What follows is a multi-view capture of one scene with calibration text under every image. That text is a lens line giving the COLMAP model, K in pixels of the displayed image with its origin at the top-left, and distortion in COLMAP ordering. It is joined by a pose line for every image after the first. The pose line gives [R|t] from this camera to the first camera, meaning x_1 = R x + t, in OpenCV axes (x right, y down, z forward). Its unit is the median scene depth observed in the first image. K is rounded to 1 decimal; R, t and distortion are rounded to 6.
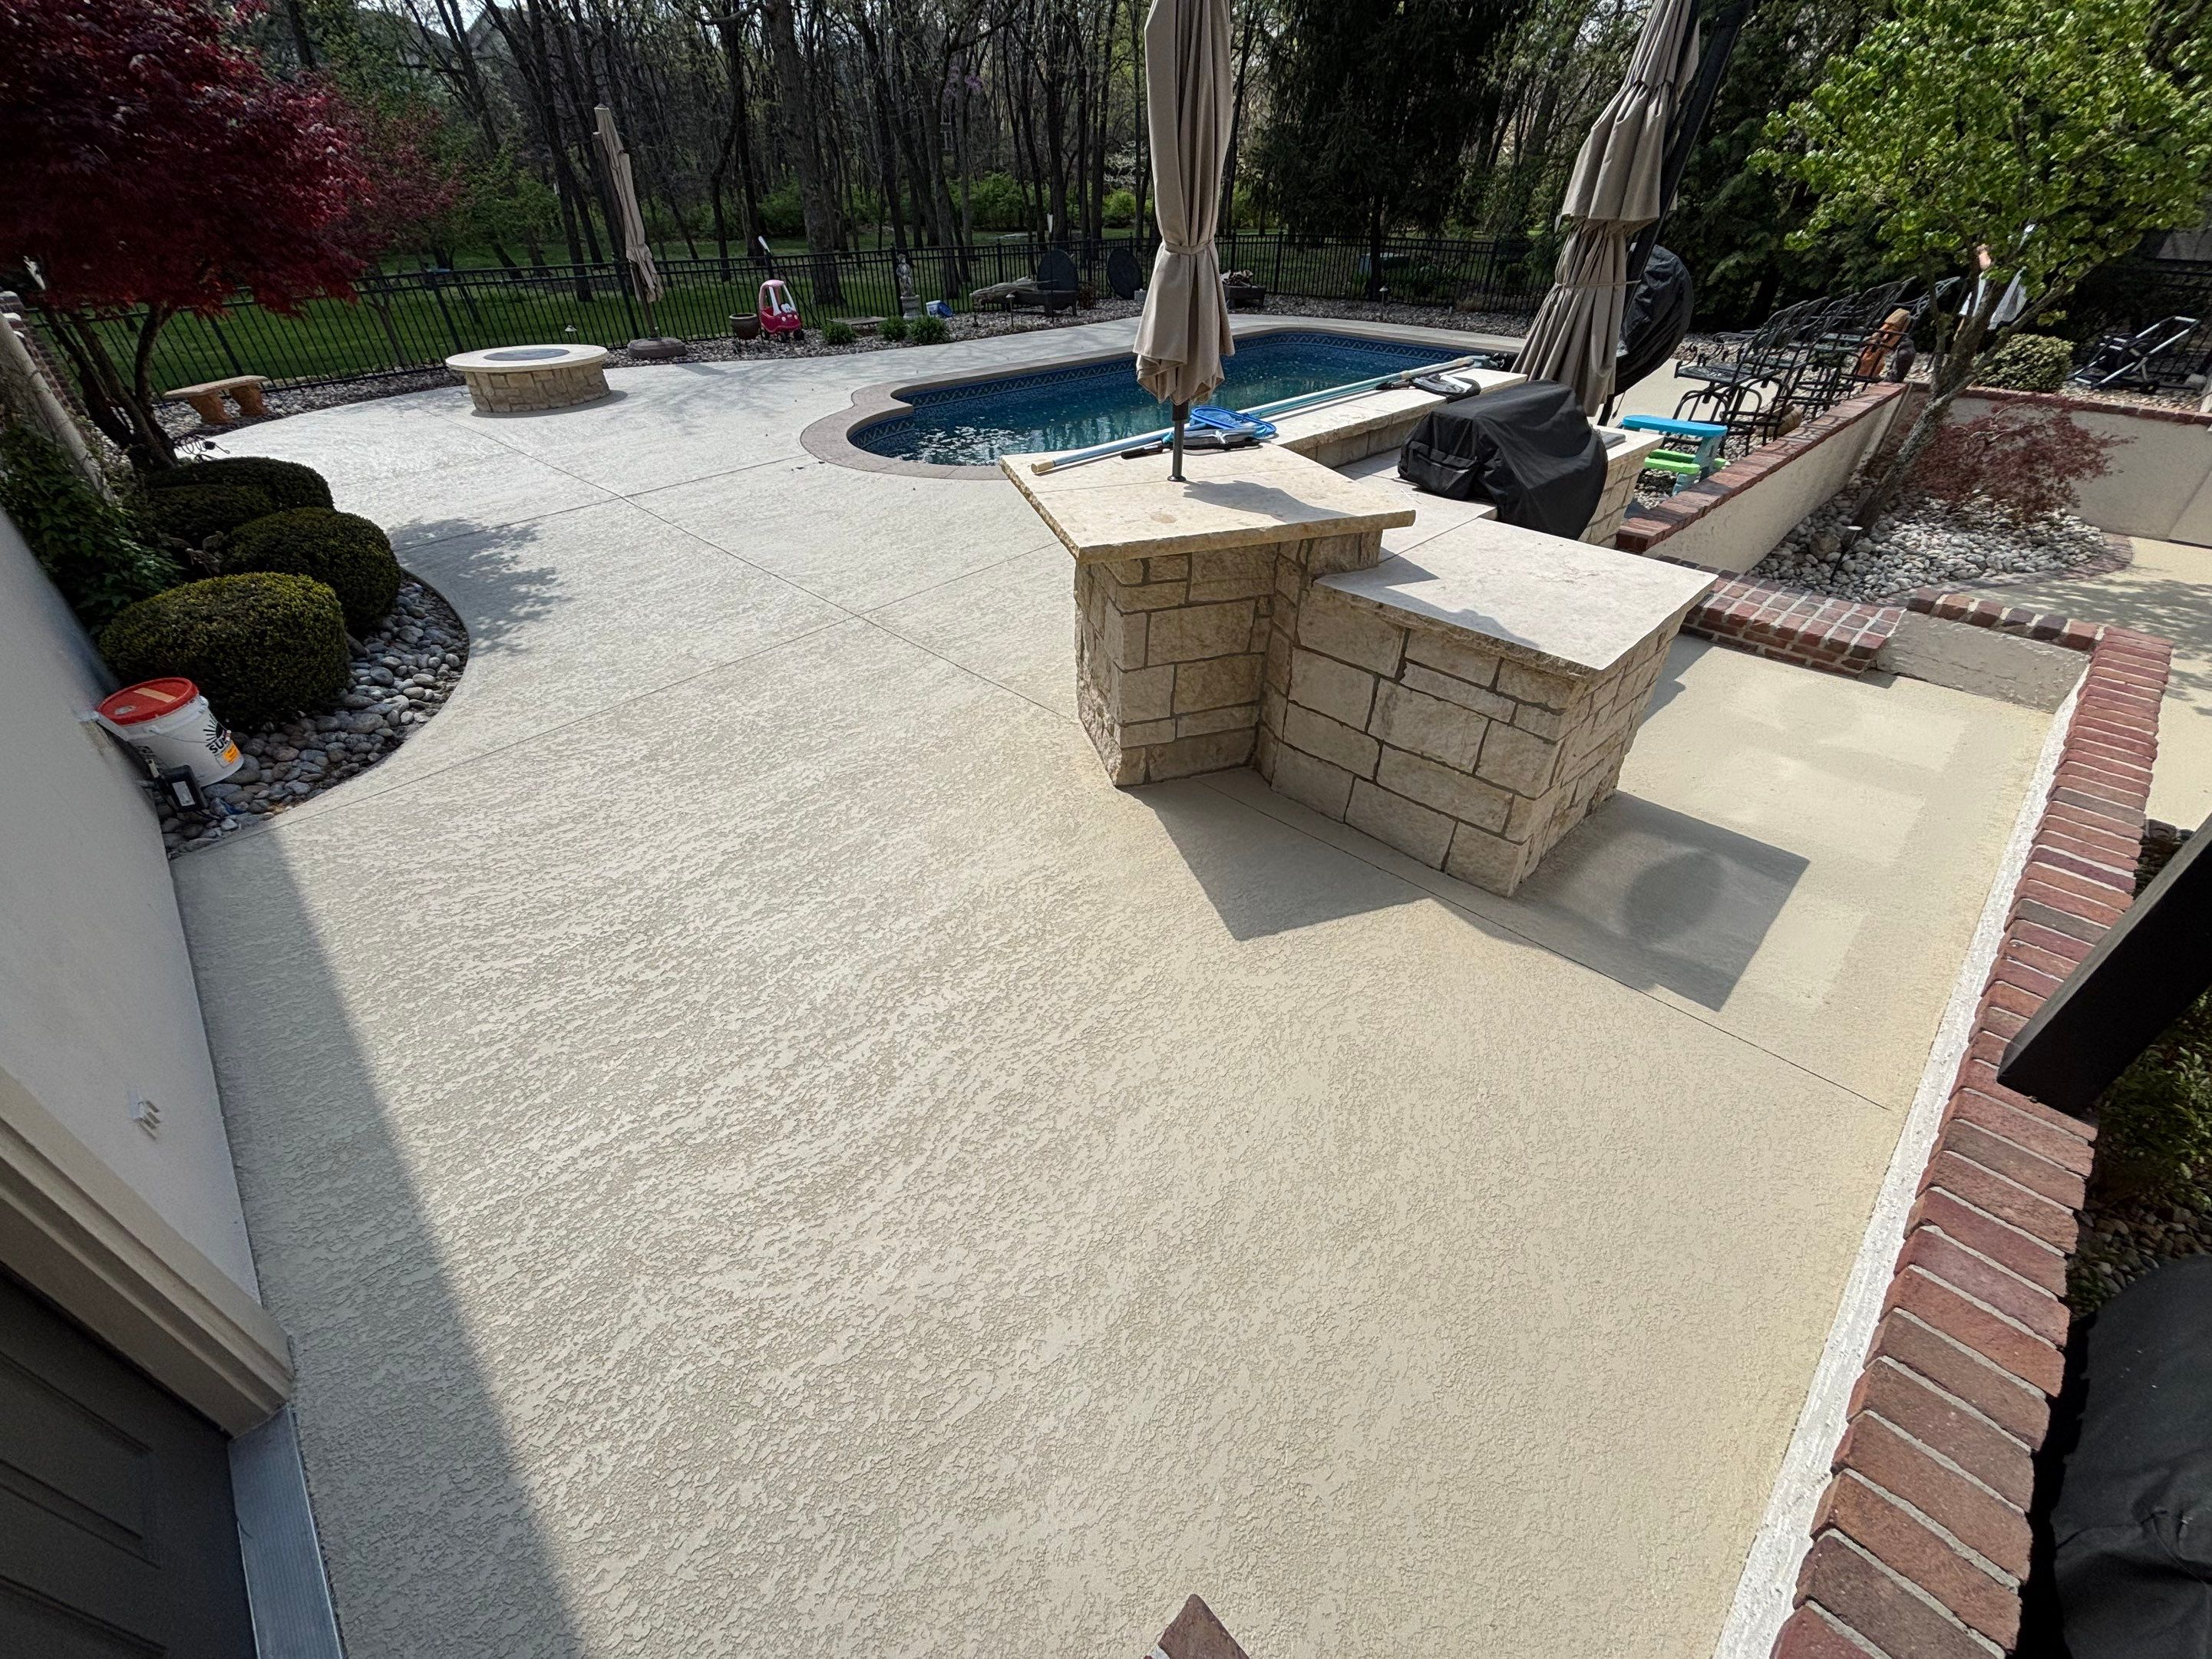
lens RADIAL K [[904.1, 0, 1105.4], [0, 904.1, 813.7], [0, 0, 1]] dist [-0.001699, -0.000111]
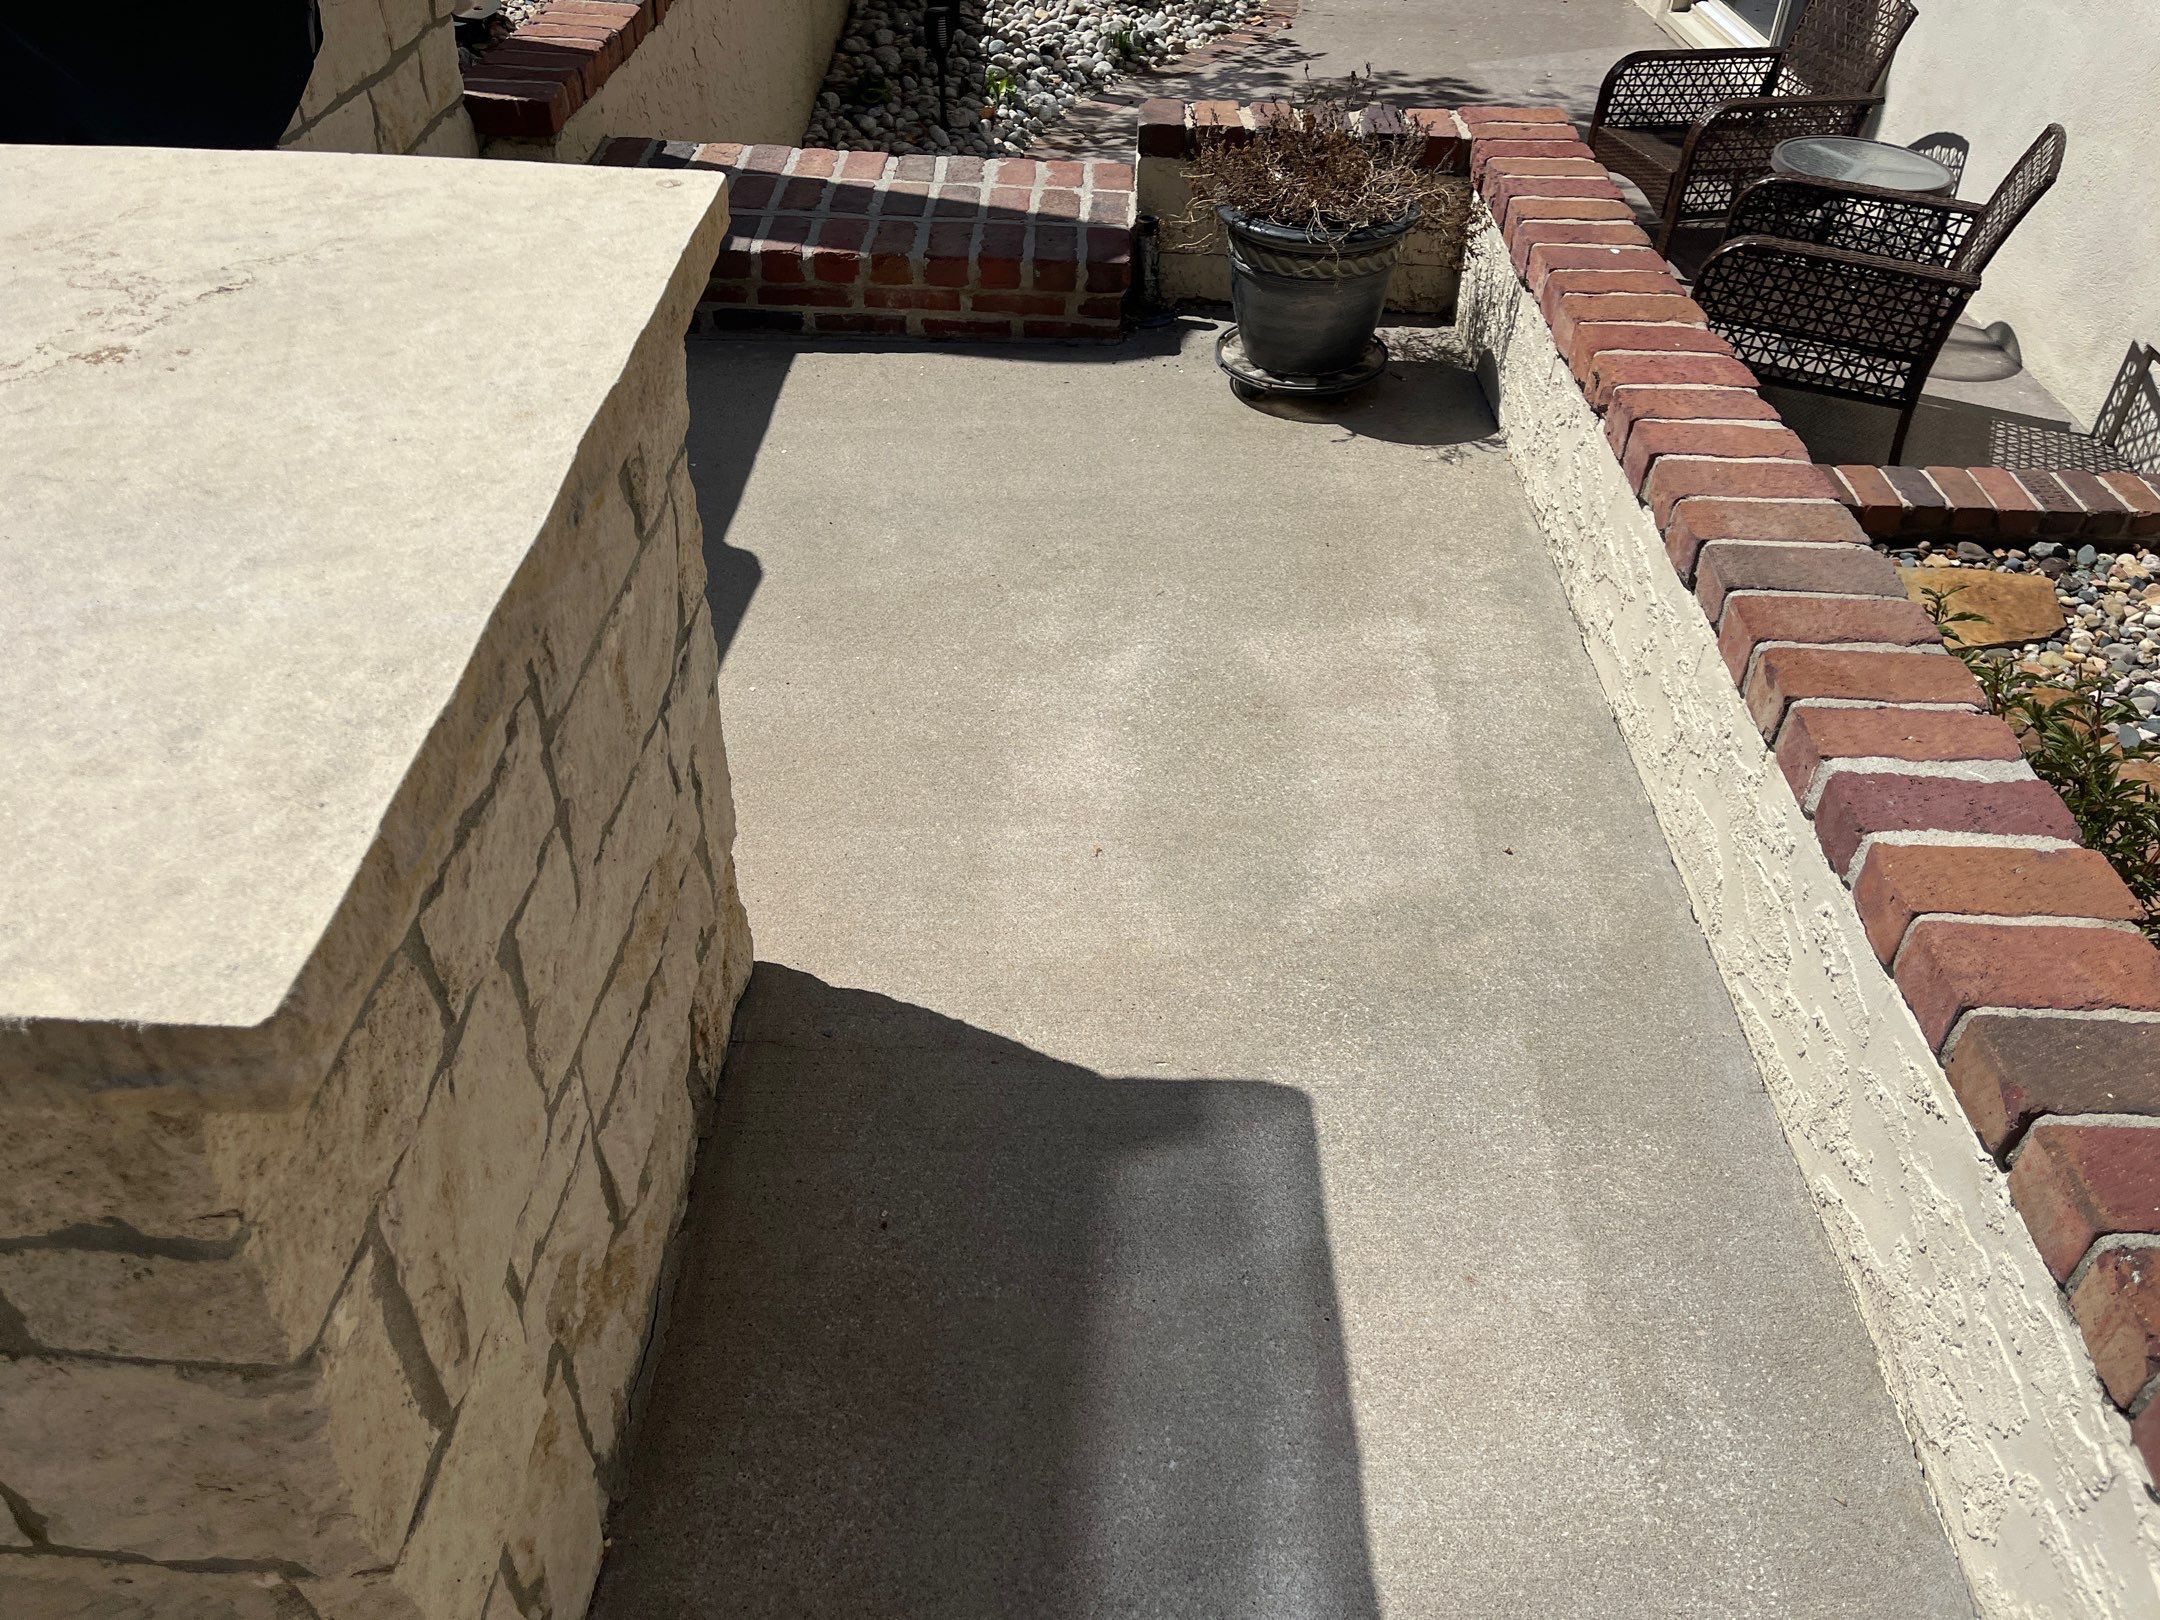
lens RADIAL K [[1553.4, 0, 1080.0], [0, 1553.4, 810.0], [0, 0, 1]] dist [0.034238, 0.001379]
pose [[0.708107, -0.438190, 0.553691, 0.188510], [0.385071, 0.896925, 0.217364, -0.068876], [-0.591866, 0.059293, 0.803853, 0.258270]]
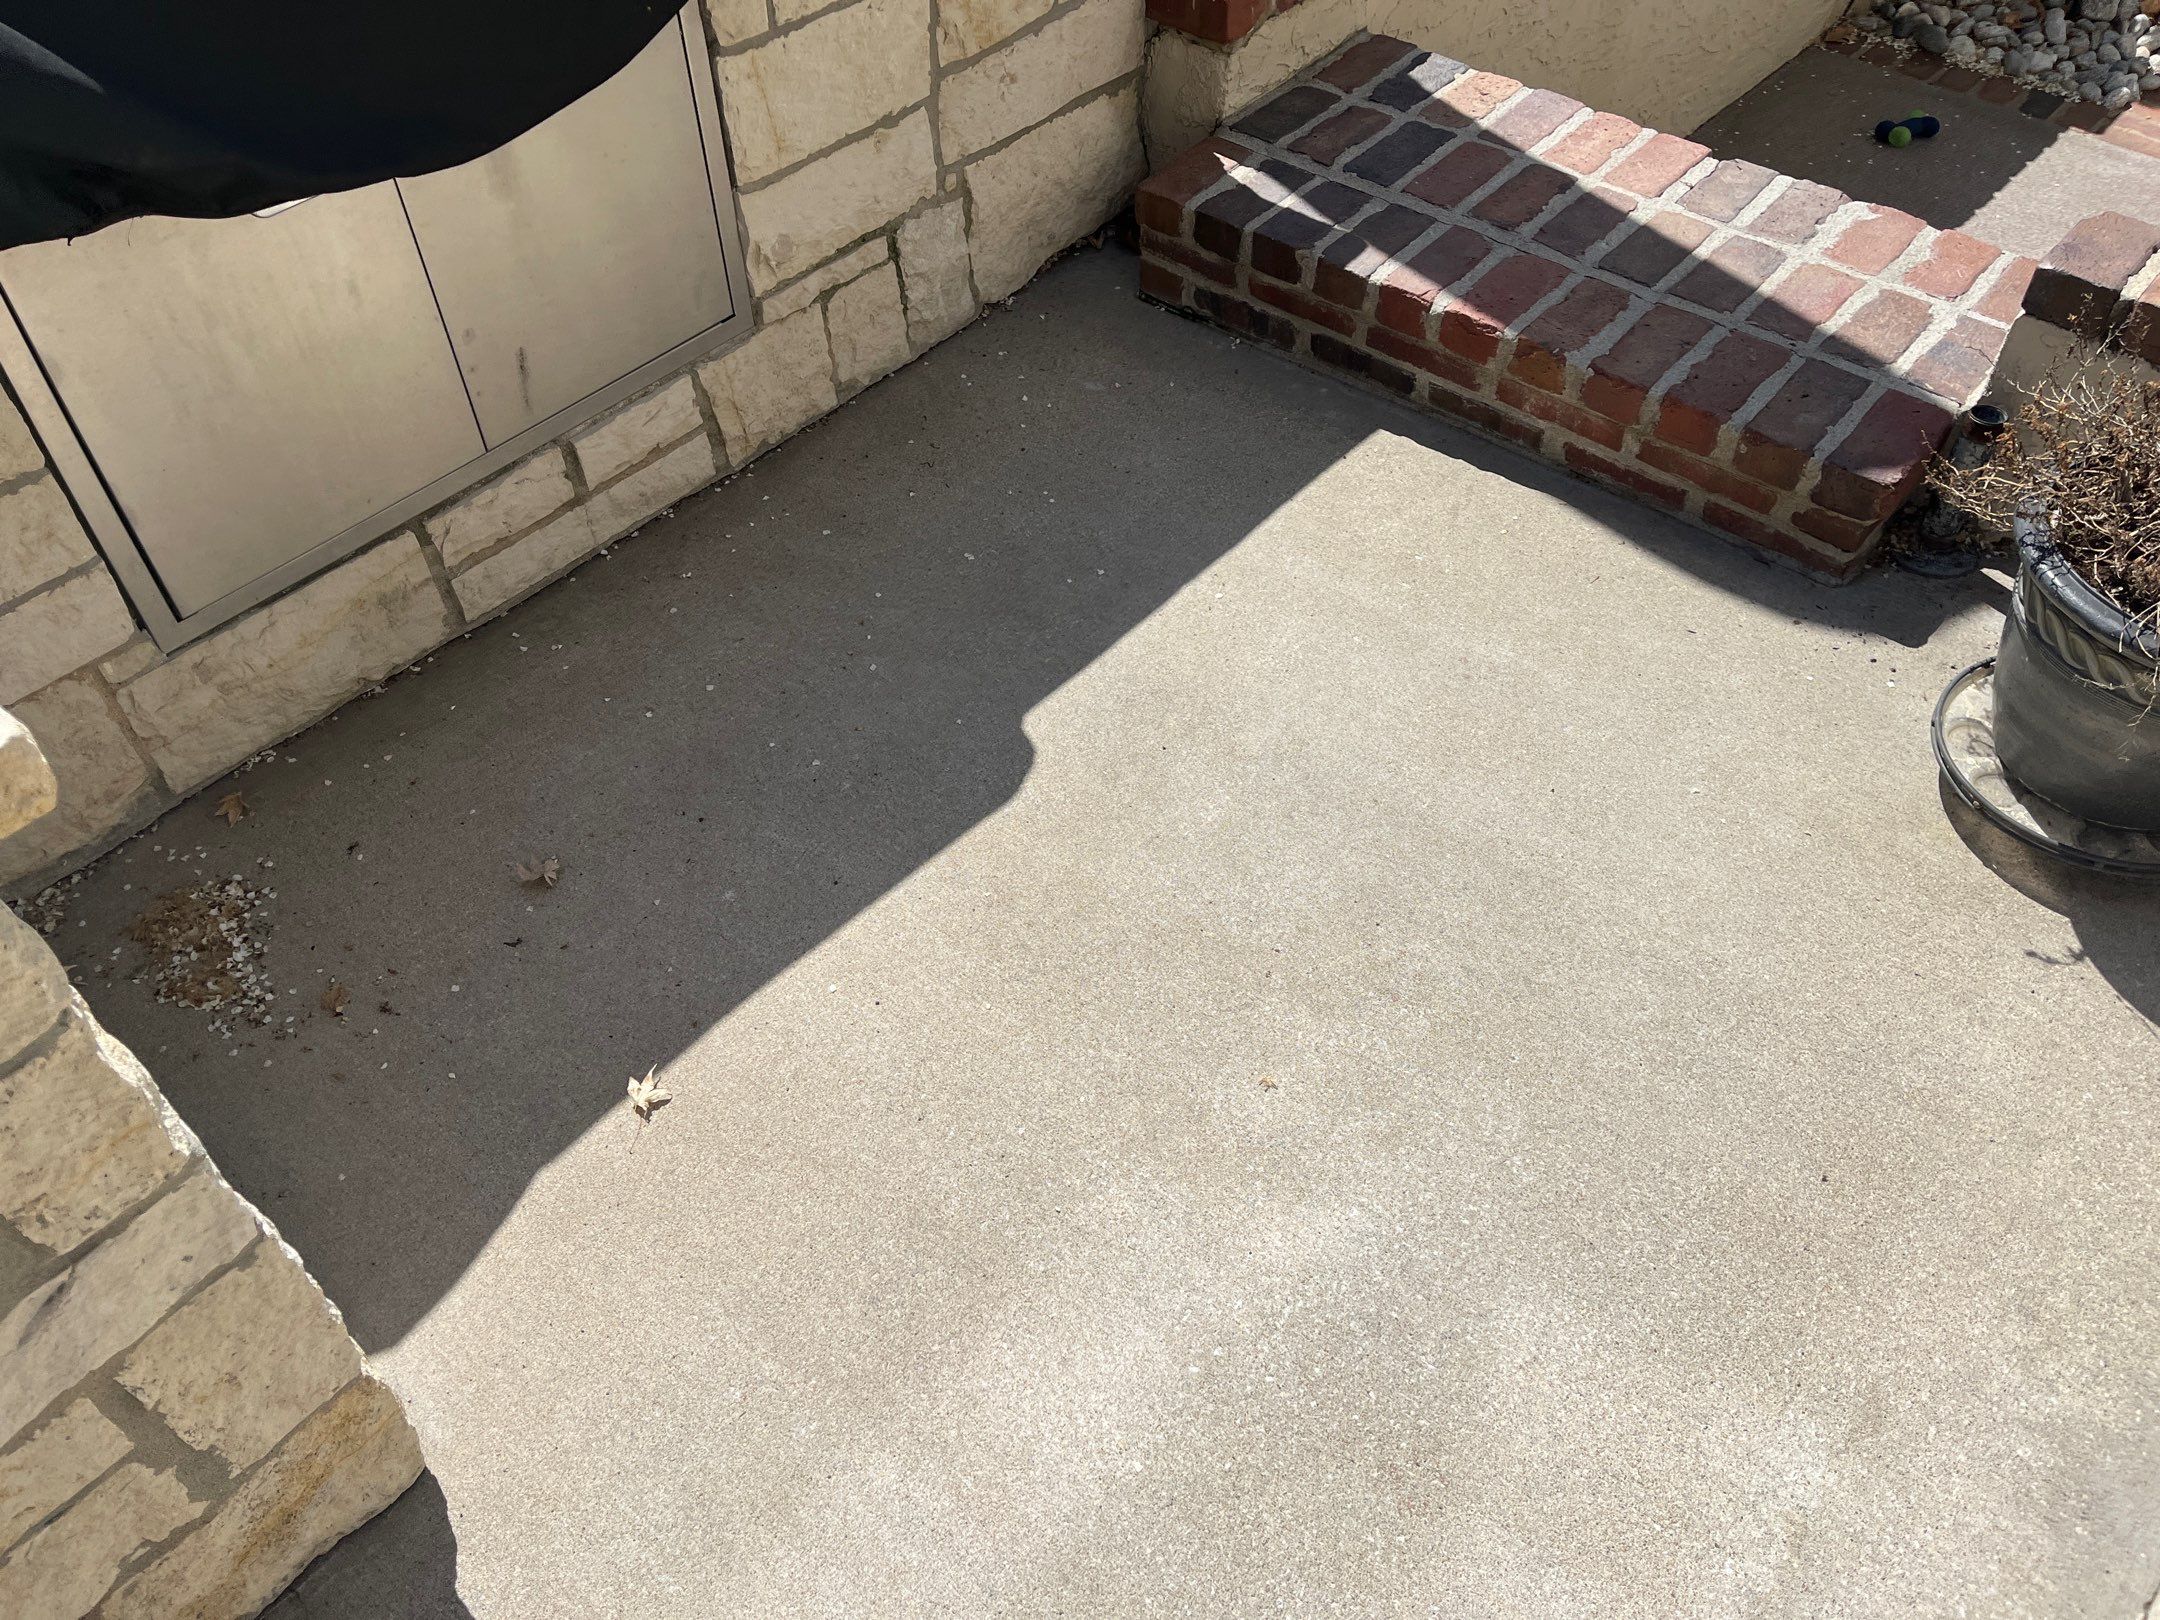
lens RADIAL K [[1608.5, 0, 1080.0], [0, 1608.5, 810.0], [0, 0, 1]] dist [0.091887, -0.140768]
pose [[0.995468, -0.081279, 0.049374, 0.340499], [0.067441, 0.969394, 0.236067, -0.123319], [-0.067050, -0.231667, 0.970482, 0.316201]]
